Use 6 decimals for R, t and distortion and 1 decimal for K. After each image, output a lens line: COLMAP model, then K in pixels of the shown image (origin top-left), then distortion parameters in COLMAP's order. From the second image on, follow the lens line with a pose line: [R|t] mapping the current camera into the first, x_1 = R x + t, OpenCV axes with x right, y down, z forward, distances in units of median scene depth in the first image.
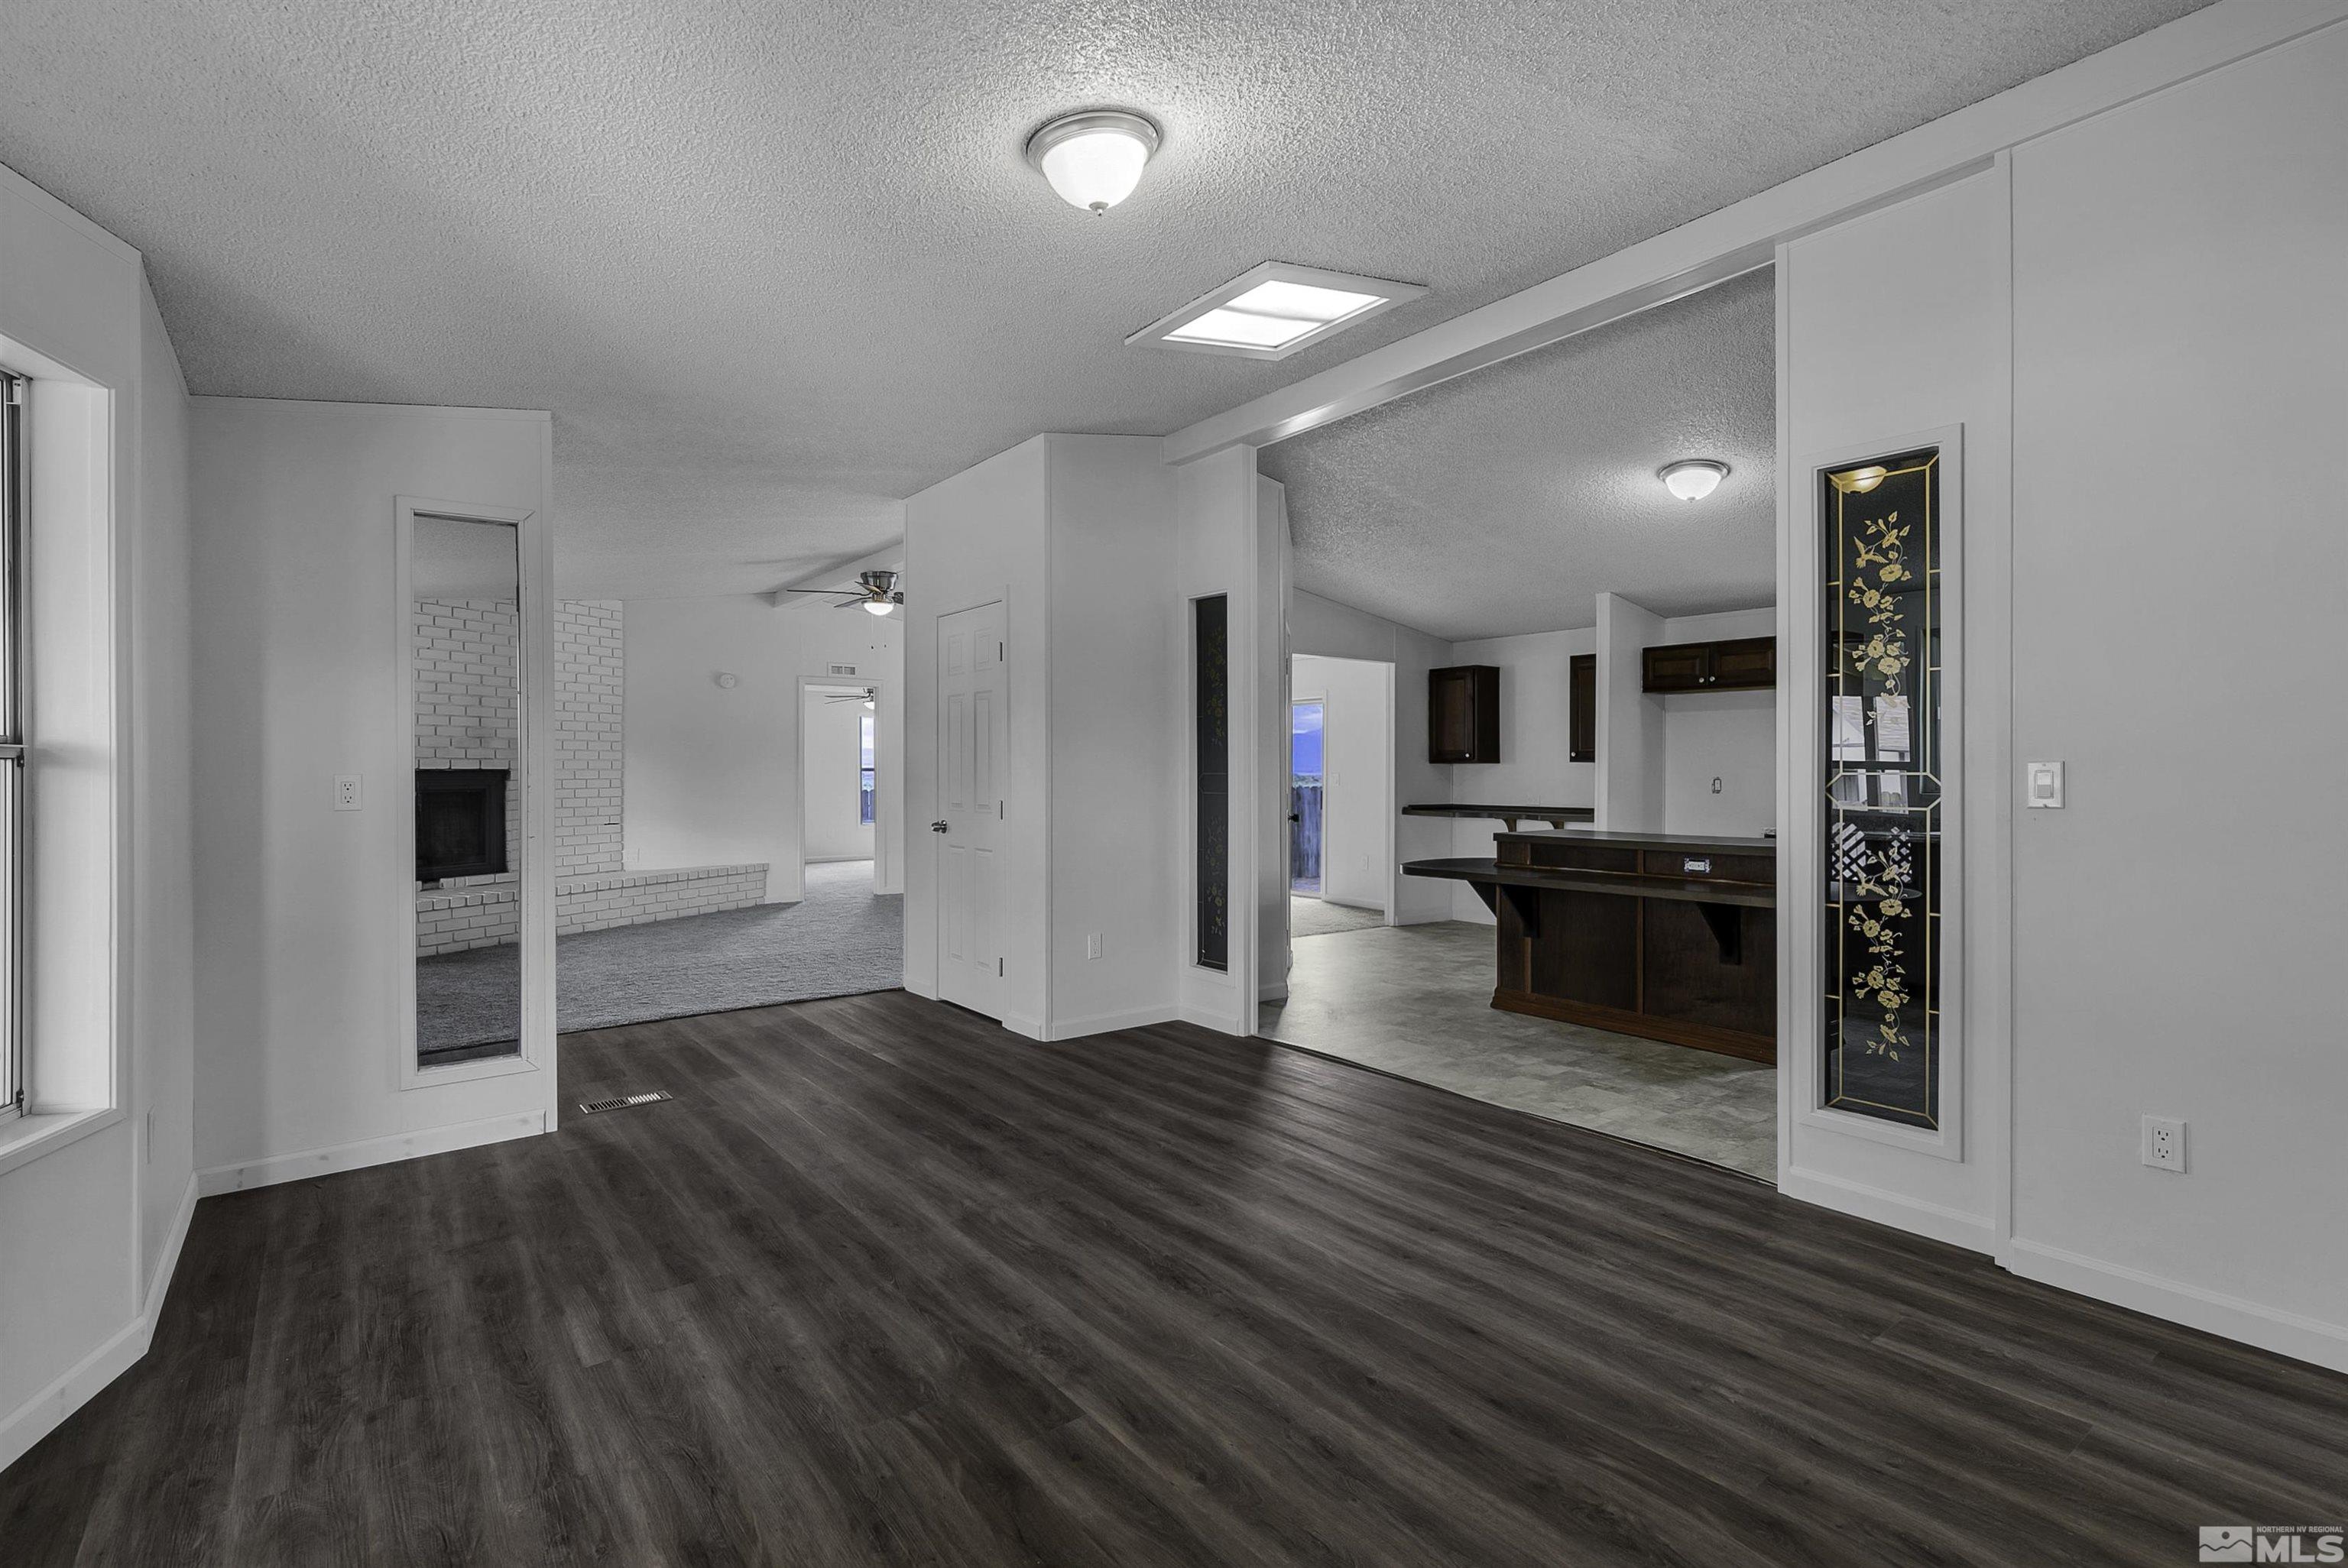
lens RADIAL K [[1092.3, 0, 1139.0], [0, 1092.3, 768.5], [0, 0, 1]] dist [0.013242, -0.002026]
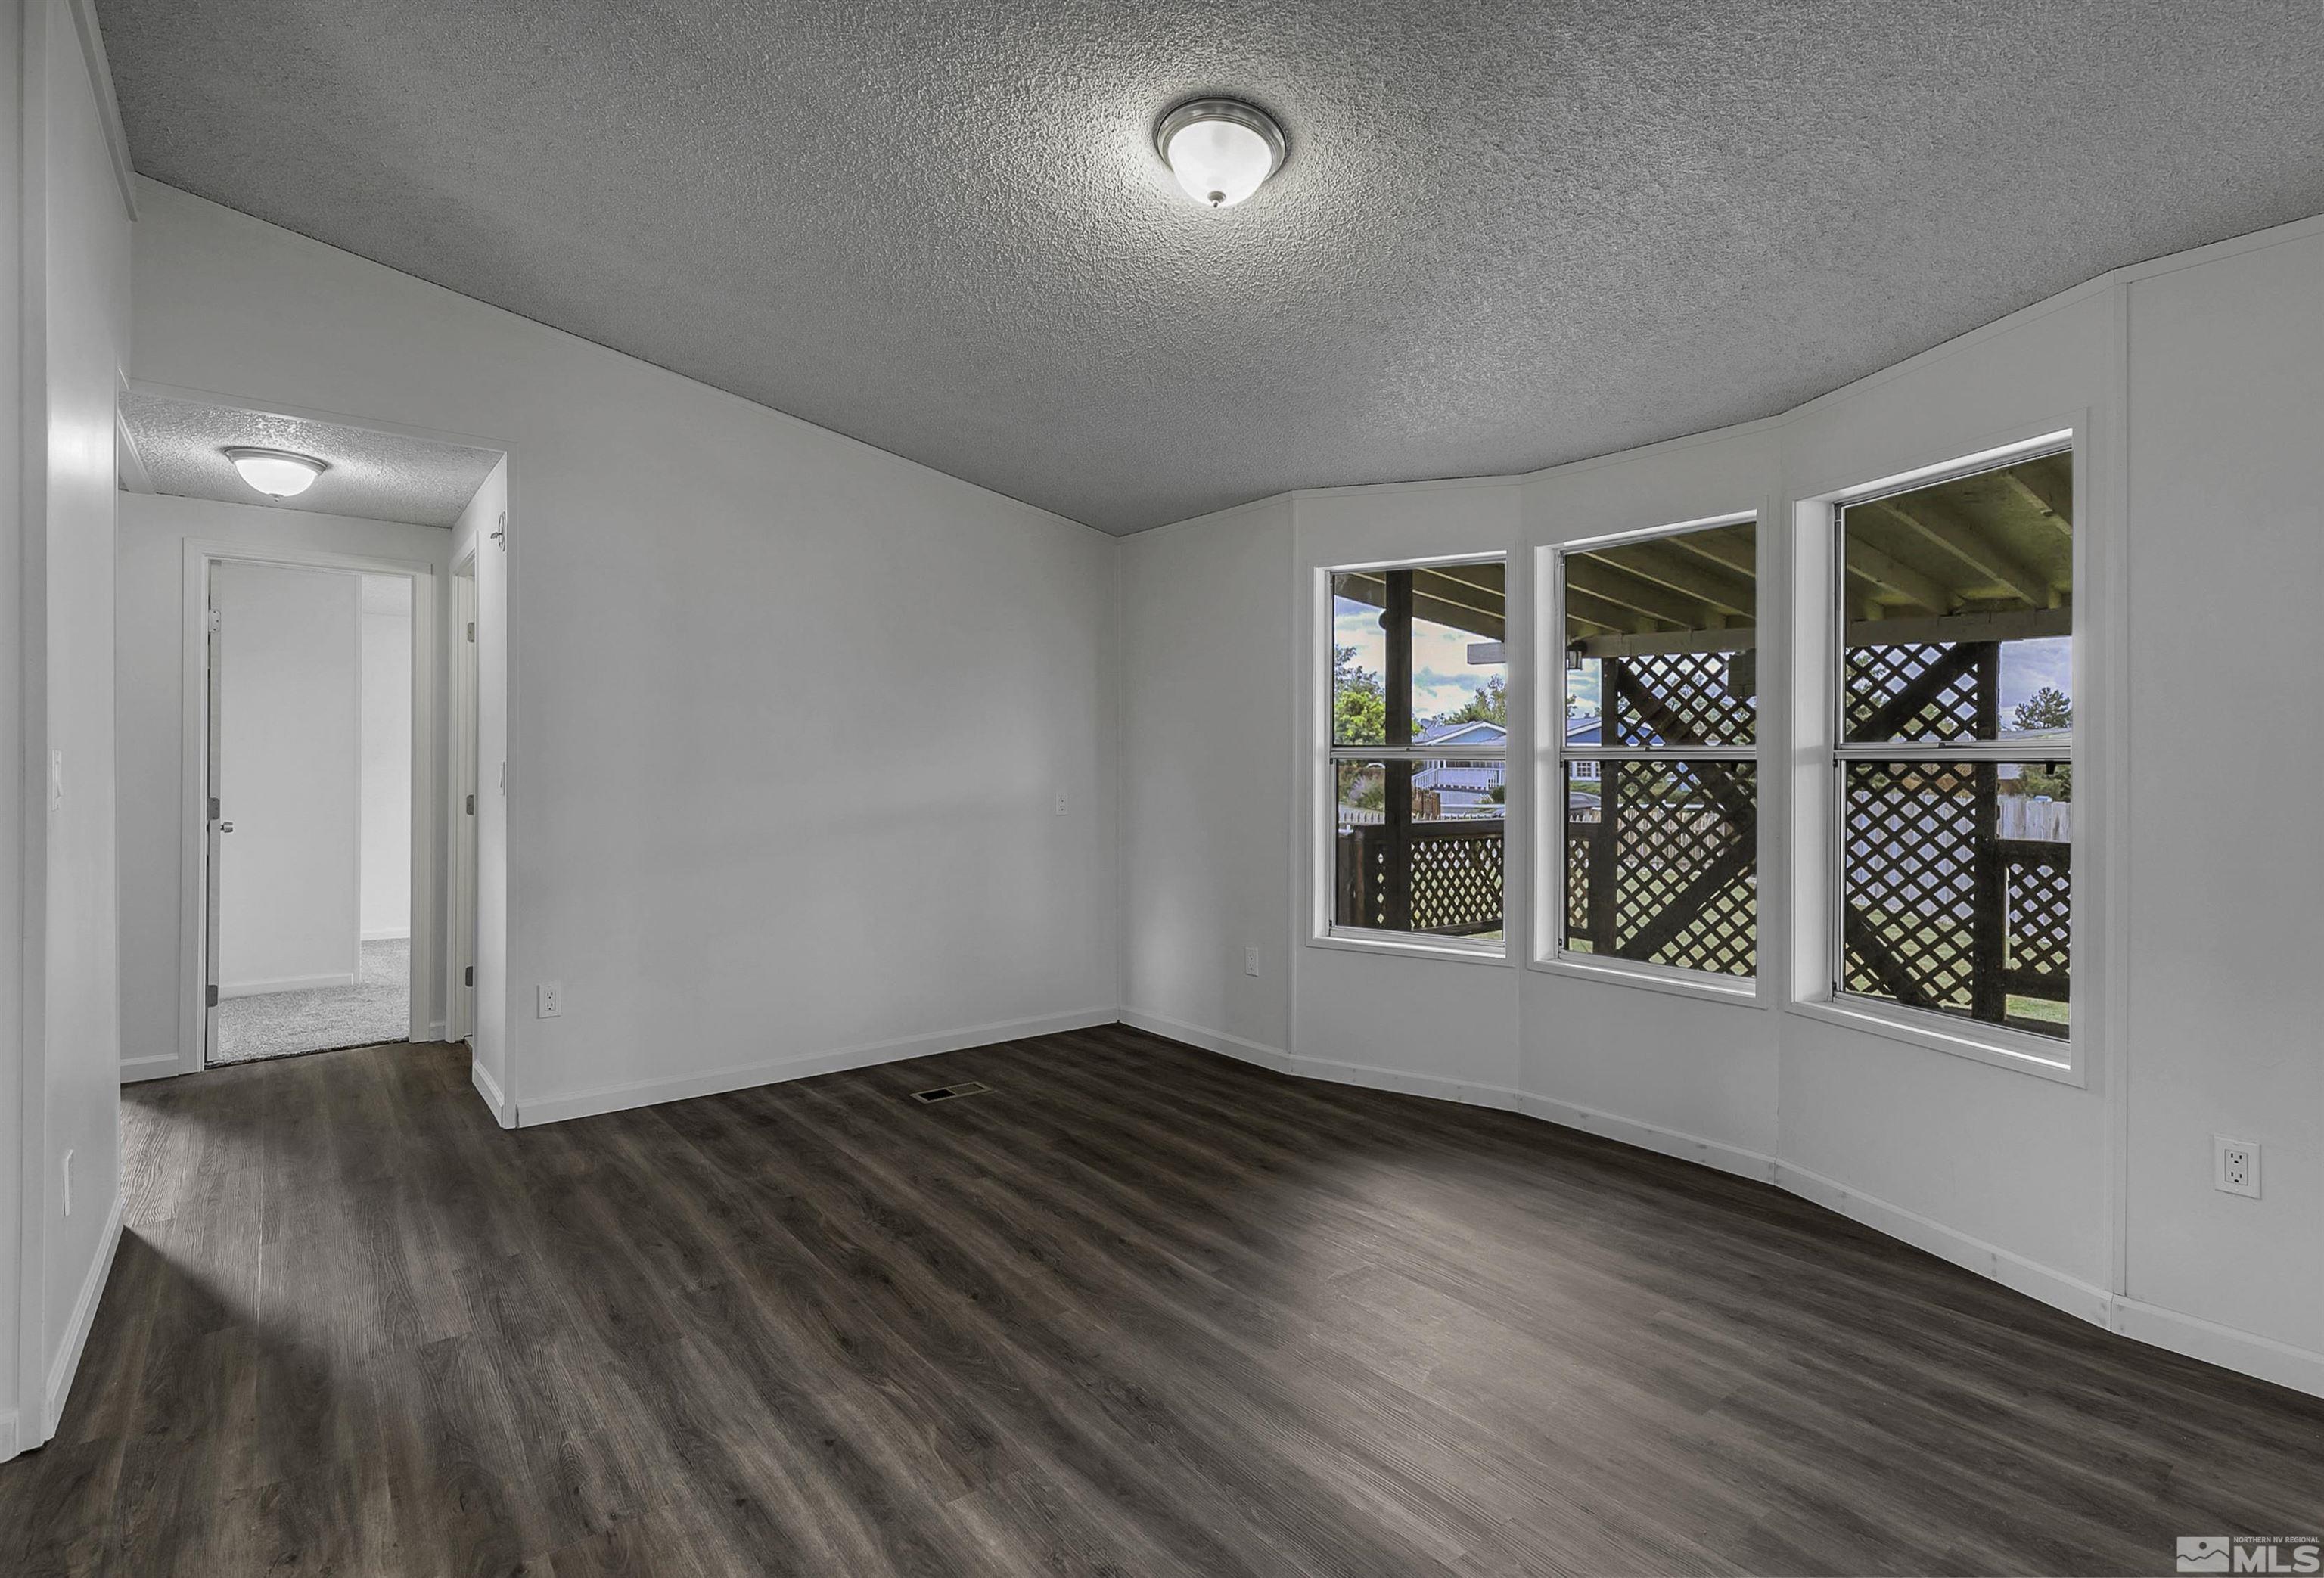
lens RADIAL K [[1115.6, 0, 1157.6], [0, 1115.6, 769.8], [0, 0, 1]] dist [0.005434, 0.000666]
pose [[-0.998473, -0.002774, -0.055166, 0.069504], [-0.002583, 0.999990, -0.003534, -0.004277], [0.055176, -0.003386, -0.998471, 1.848418]]
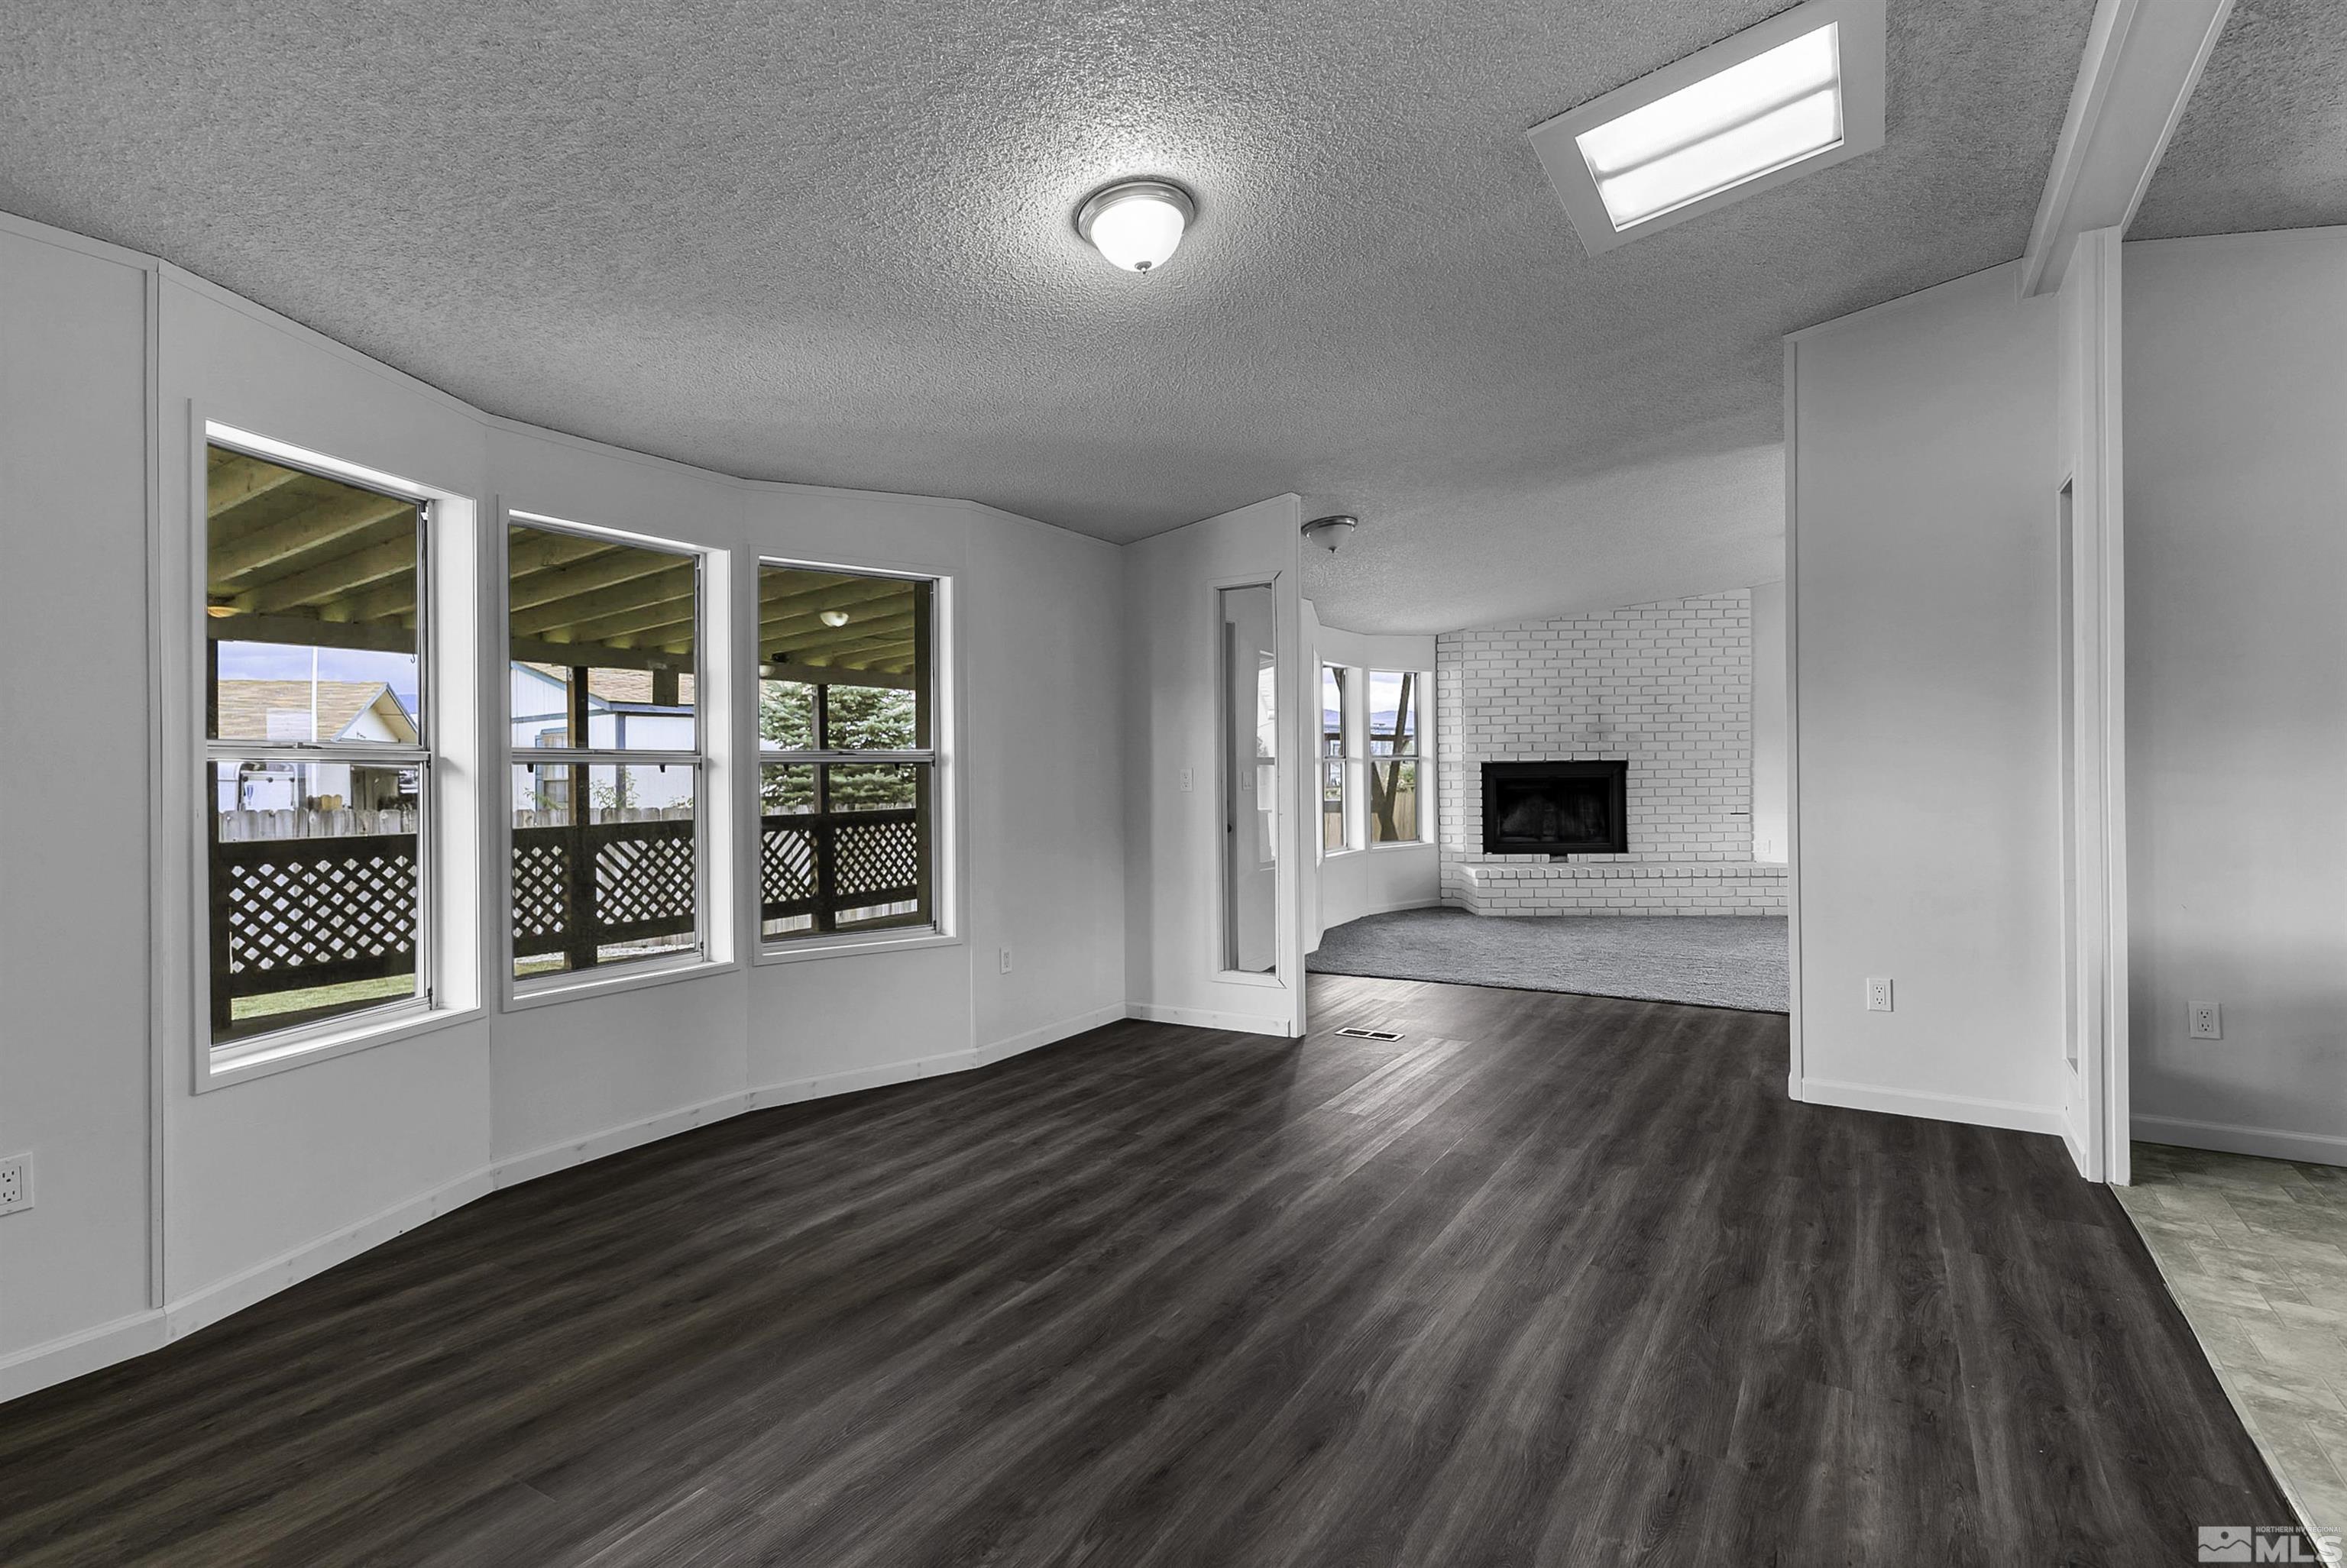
lens RADIAL K [[1091.8, 0, 1186.4], [0, 1091.8, 778.0], [0, 0, 1]] dist [0.013242, -0.002026]
pose [[0.389603, 0.006031, -0.920963, 0.929795], [0.013323, 0.999837, 0.012184, -0.001767], [0.920886, -0.017017, 0.389460, 0.543936]]
